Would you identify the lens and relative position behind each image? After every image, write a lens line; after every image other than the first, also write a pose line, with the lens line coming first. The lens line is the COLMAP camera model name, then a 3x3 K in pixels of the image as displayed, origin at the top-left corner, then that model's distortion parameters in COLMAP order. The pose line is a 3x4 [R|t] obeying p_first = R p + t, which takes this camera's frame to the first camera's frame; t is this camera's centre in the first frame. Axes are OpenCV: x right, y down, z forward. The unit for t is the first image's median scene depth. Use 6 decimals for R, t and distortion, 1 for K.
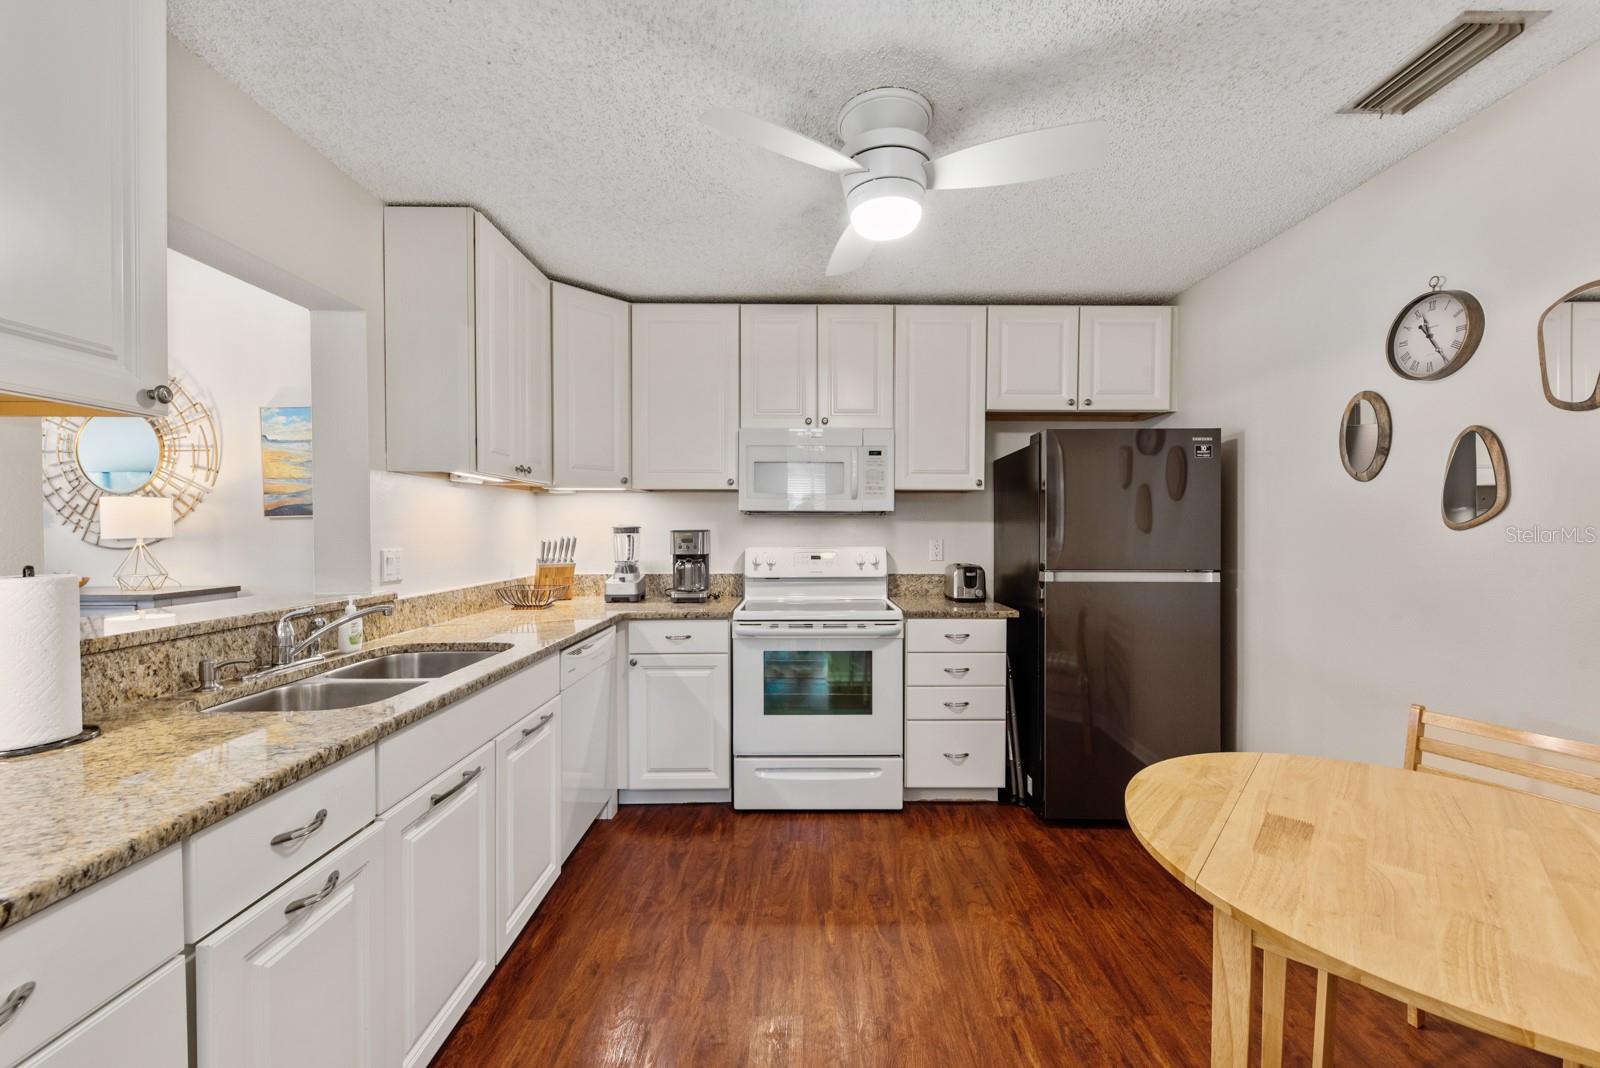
lens RADIAL K [[633.6, 0, 806.2], [0, 633.6, 535.3], [0, 0, 1]] dist [0.015126, -0.006793]
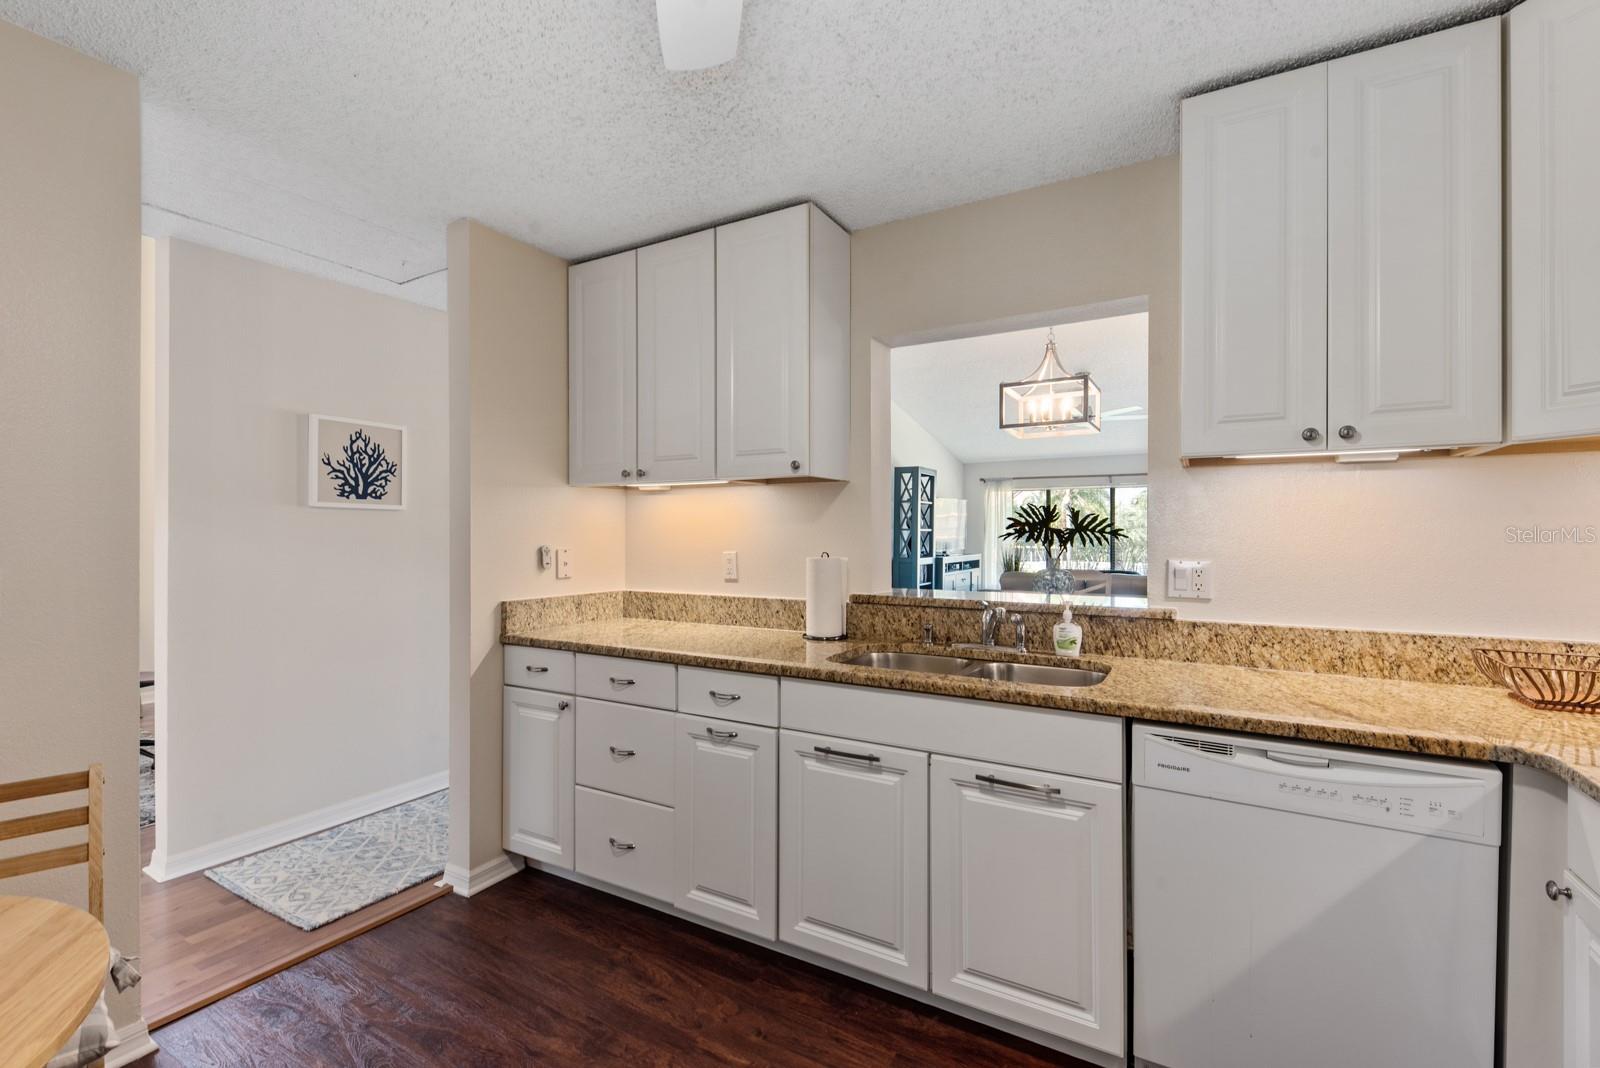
lens RADIAL K [[693.5, 0, 807.8], [0, 693.5, 534.2], [0, 0, 1]] dist [0.000368, -0.000012]
pose [[-0.513648, 0.000282, -0.858001, 0.353331], [-0.008816, 0.999945, 0.005607, -0.011112], [0.857956, 0.010444, -0.513617, 0.970494]]
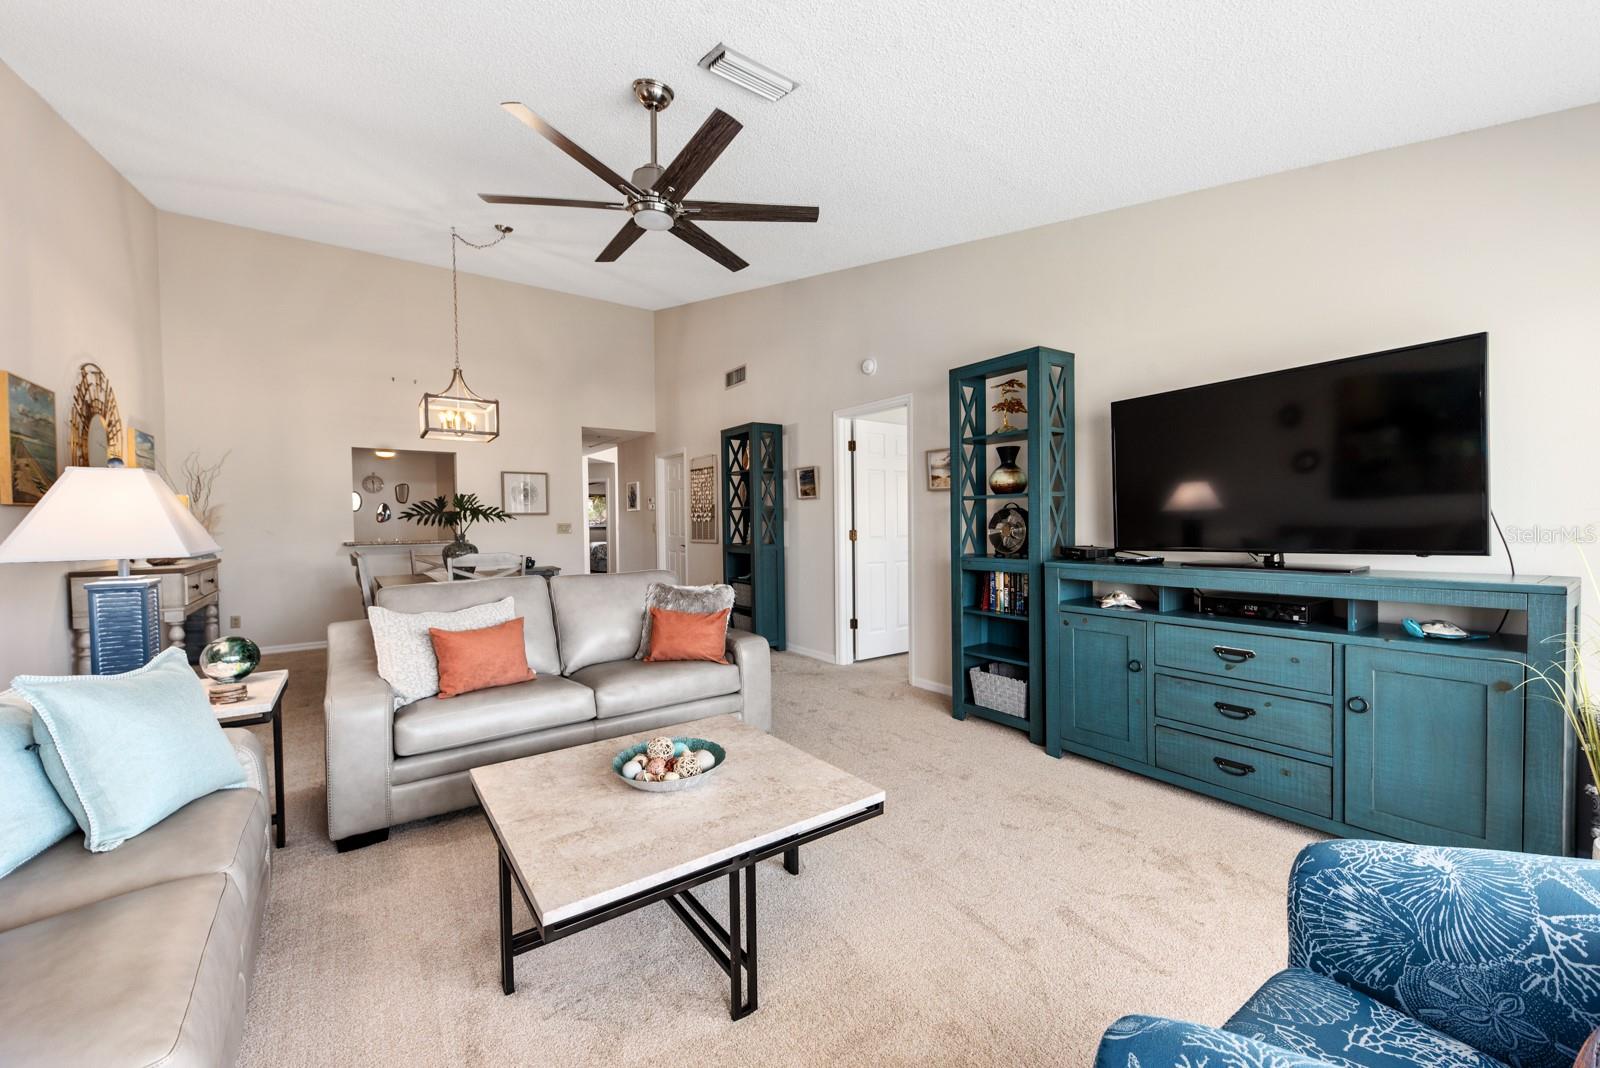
lens RADIAL K [[633.6, 0, 806.2], [0, 633.6, 535.3], [0, 0, 1]] dist [0.015126, -0.006793]
pose [[-0.580058, -0.006236, 0.814551, -3.703644], [0.017908, 0.999631, 0.020405, 0.027816], [-0.814378, 0.026423, -0.579733, 0.843629]]
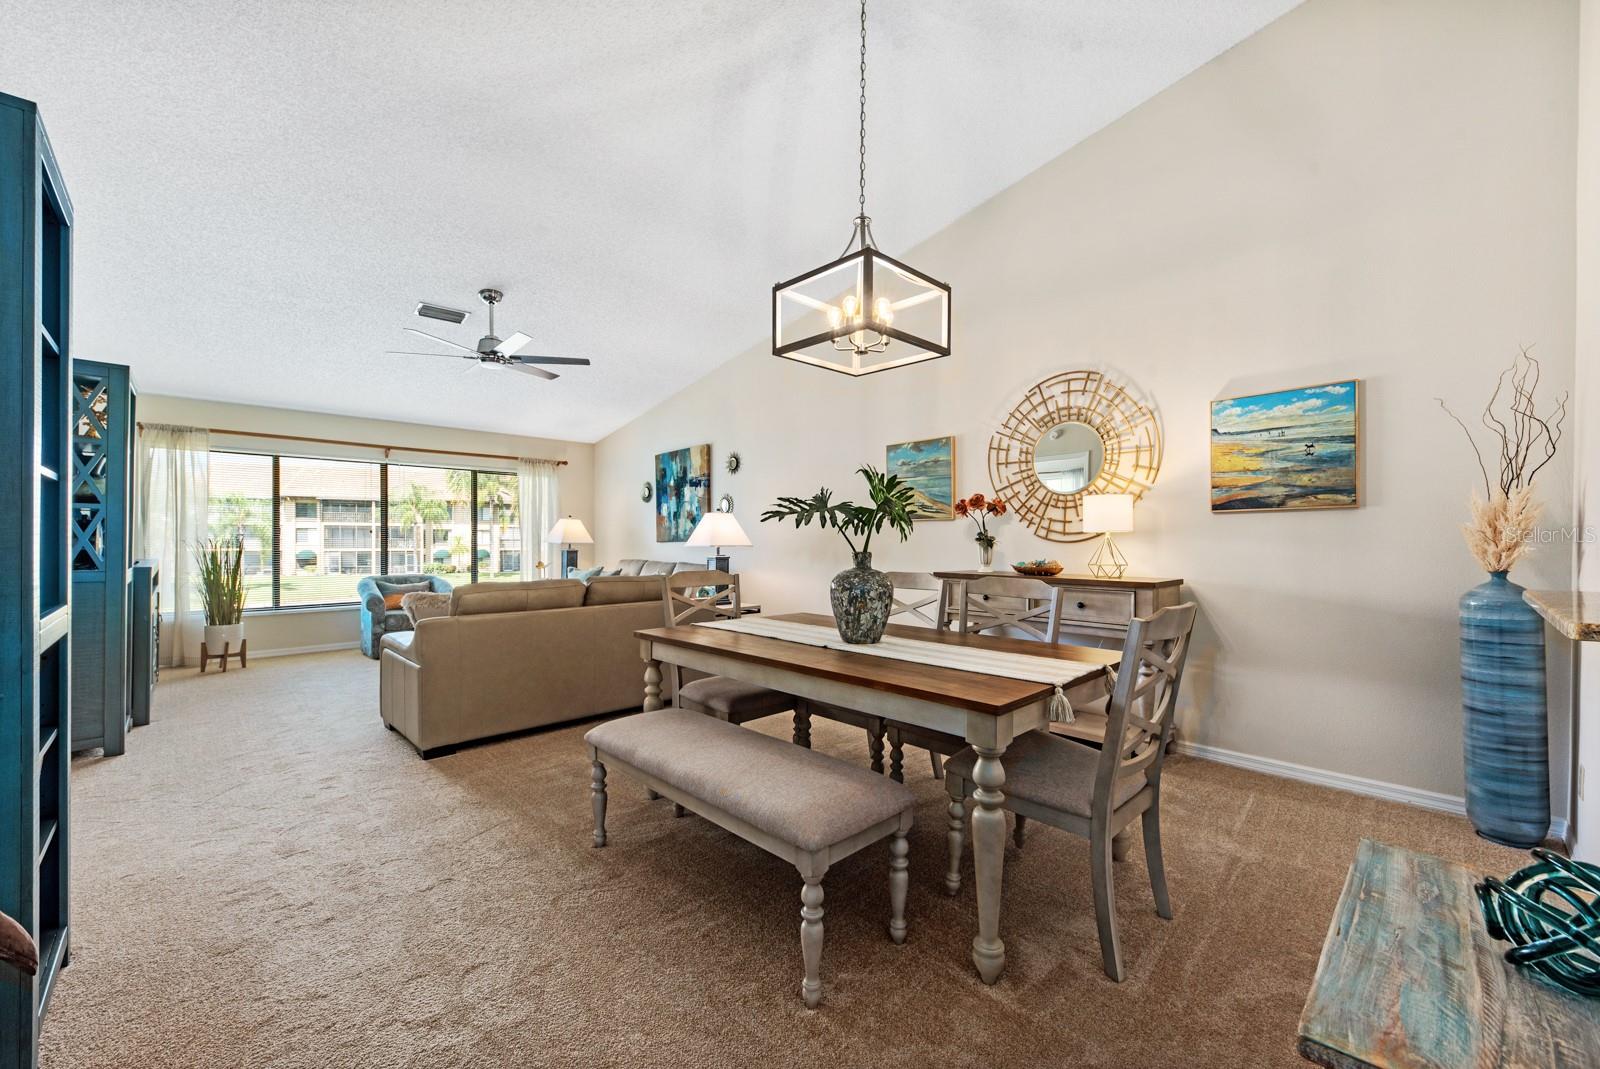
lens RADIAL K [[633.6, 0, 806.2], [0, 633.6, 535.8], [0, 0, 1]] dist [0.015126, -0.006793]
pose [[0.699089, 0.004233, -0.715022, -0.775846], [-0.011422, 0.999921, -0.005249, 0.028750], [0.714944, 0.011836, 0.699082, -0.194288]]
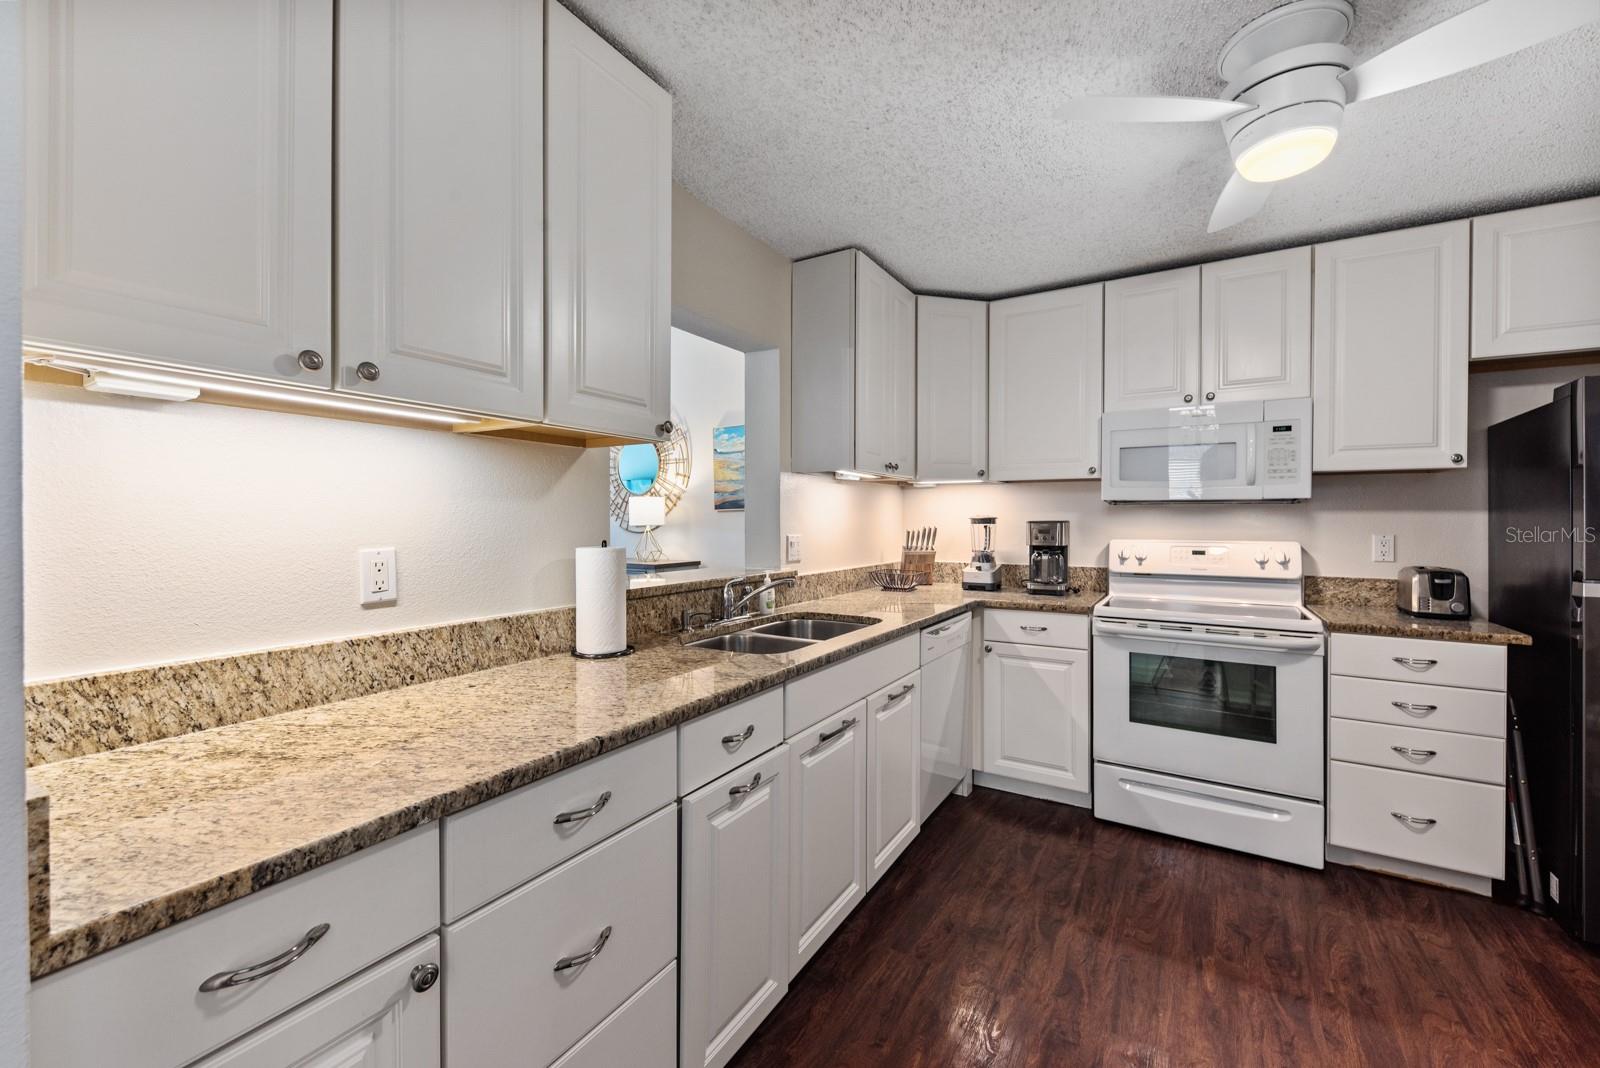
lens RADIAL K [[633.6, 0, 806.2], [0, 633.6, 535.3], [0, 0, 1]] dist [0.015126, -0.006793]
pose [[0.849244, 0.015691, -0.527768, 0.020181], [-0.009281, 0.999848, 0.014793, 0.003187], [0.527920, -0.007664, 0.849260, -0.034988]]
